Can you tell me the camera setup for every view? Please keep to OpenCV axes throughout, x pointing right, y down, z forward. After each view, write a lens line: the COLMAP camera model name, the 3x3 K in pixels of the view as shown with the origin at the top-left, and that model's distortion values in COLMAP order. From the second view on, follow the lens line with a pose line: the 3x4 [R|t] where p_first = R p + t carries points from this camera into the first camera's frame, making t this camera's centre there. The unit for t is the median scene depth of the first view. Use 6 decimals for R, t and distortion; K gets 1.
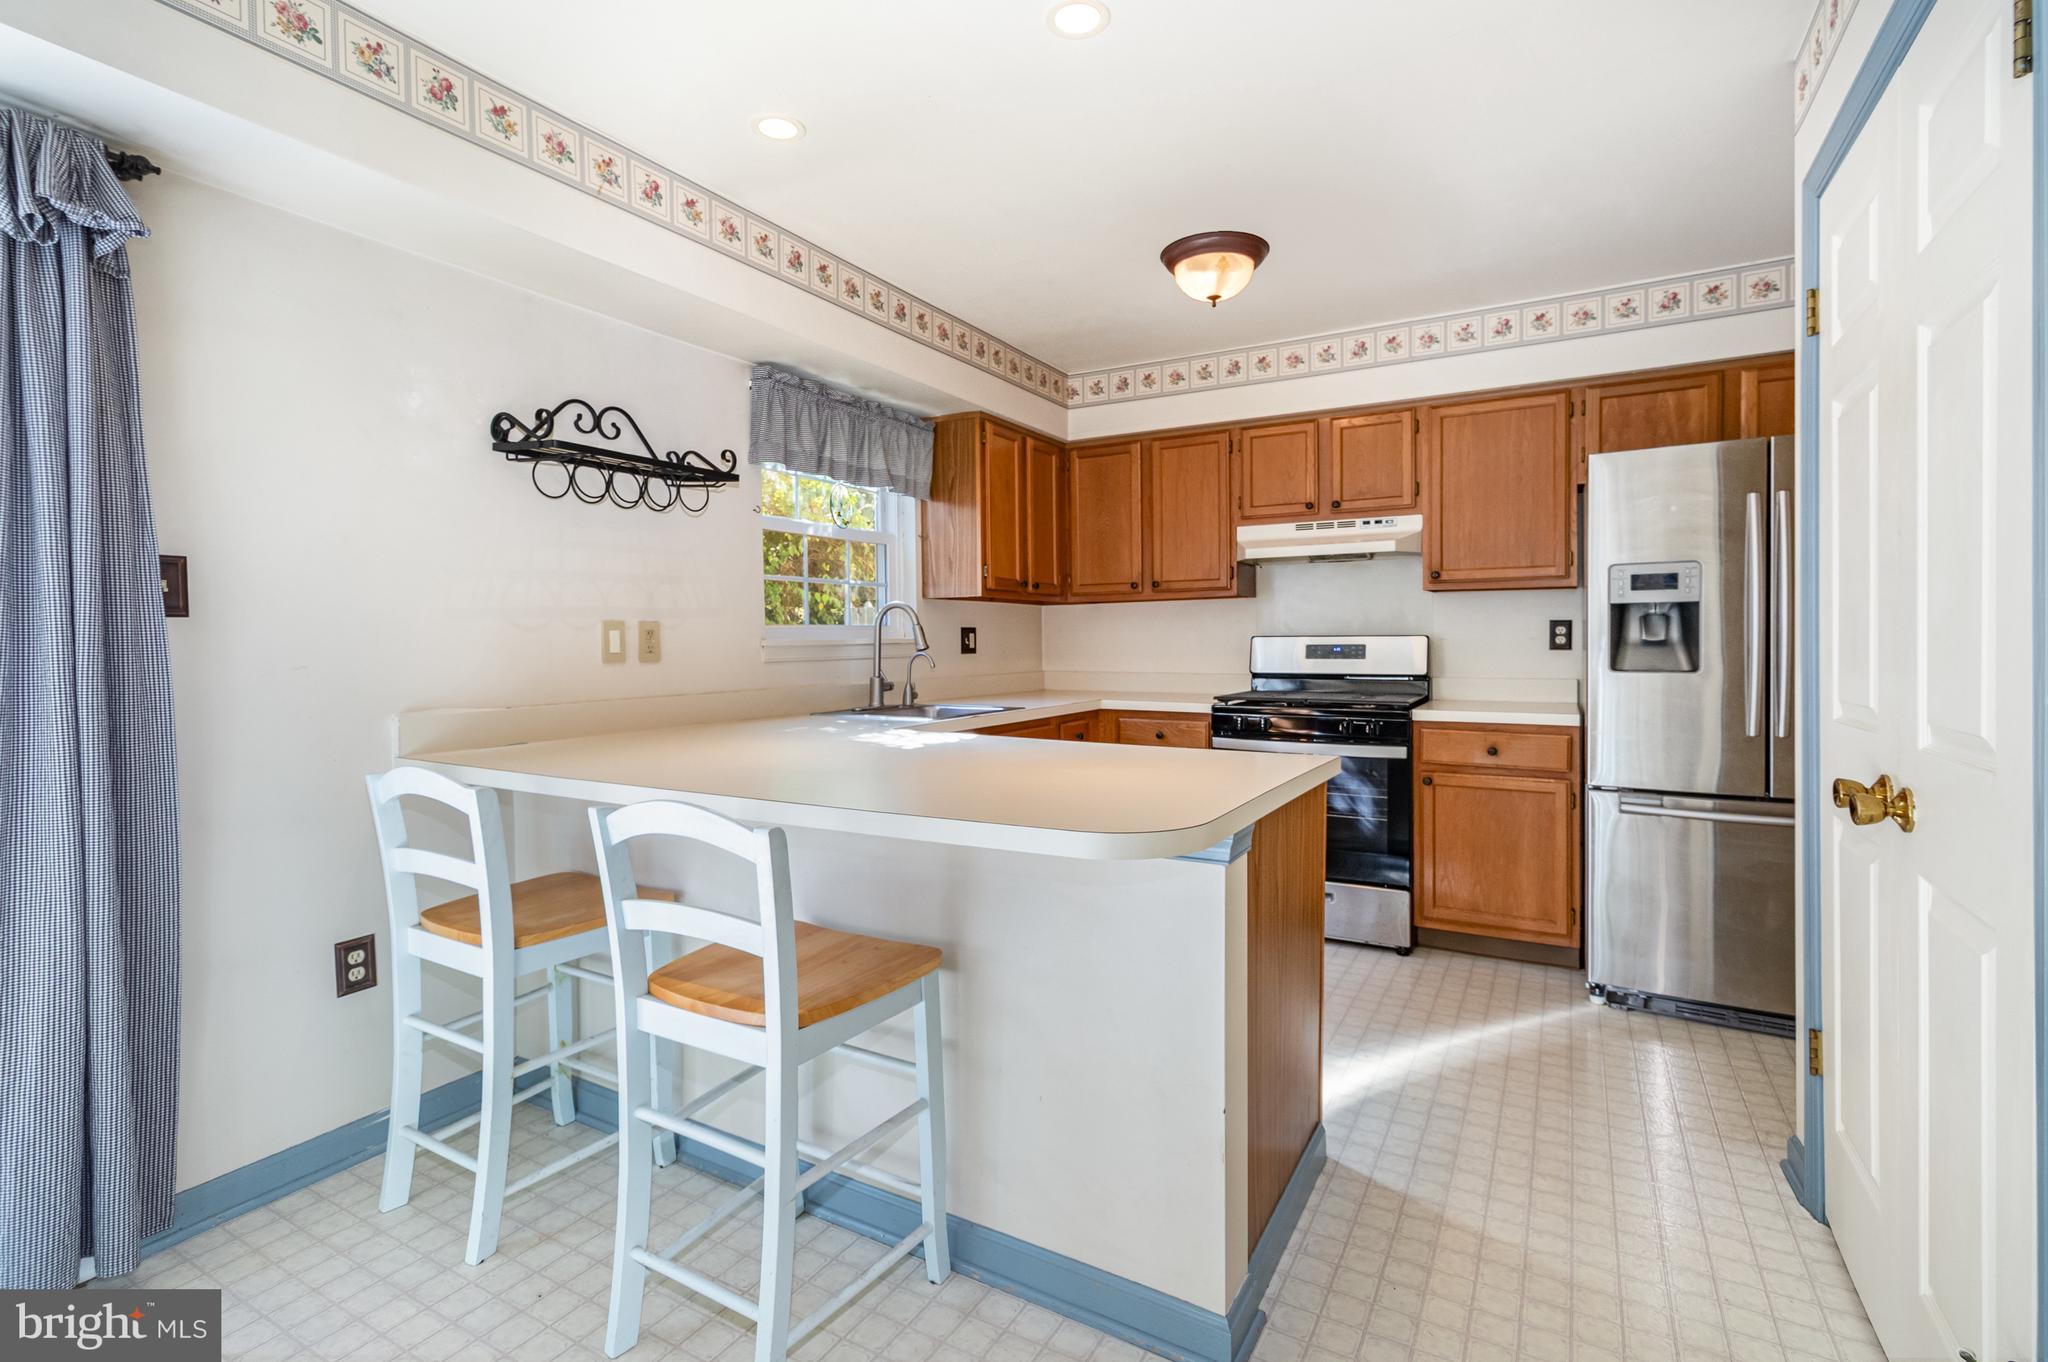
lens RADIAL K [[941.0, 0, 1026.1], [0, 941.0, 647.7], [0, 0, 1]] dist [-0.001809, 0.000105]
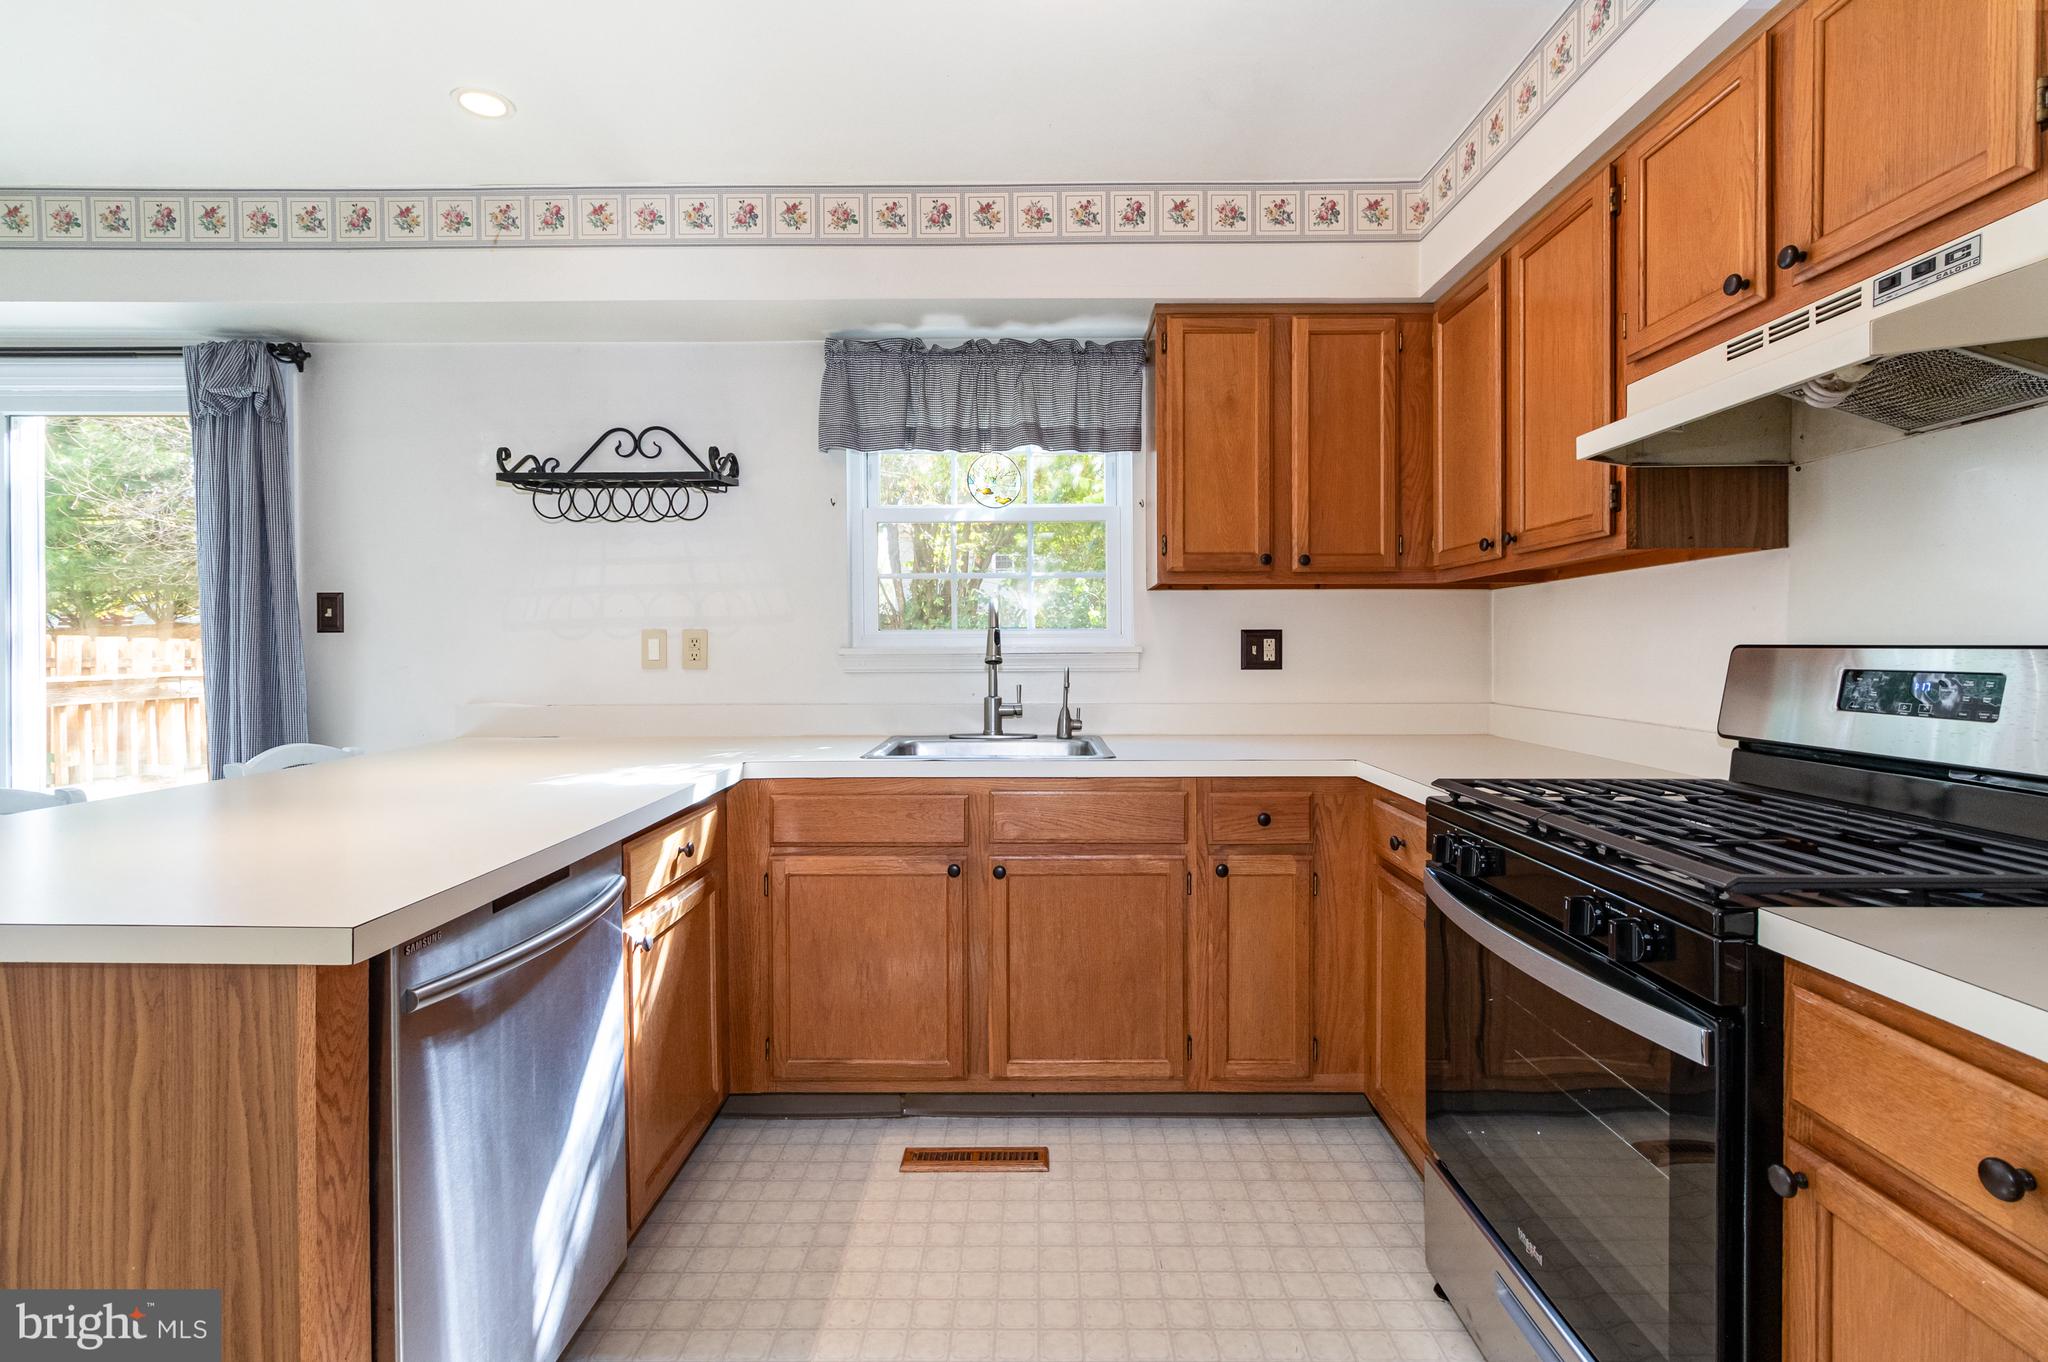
lens RADIAL K [[941.0, 0, 1026.1], [0, 941.0, 647.7], [0, 0, 1]] dist [-0.001809, 0.000105]
pose [[0.497594, 0.007228, -0.867380, 0.553593], [-0.008865, 0.999955, 0.003247, -0.012458], [0.867365, 0.006074, 0.497636, 0.677617]]
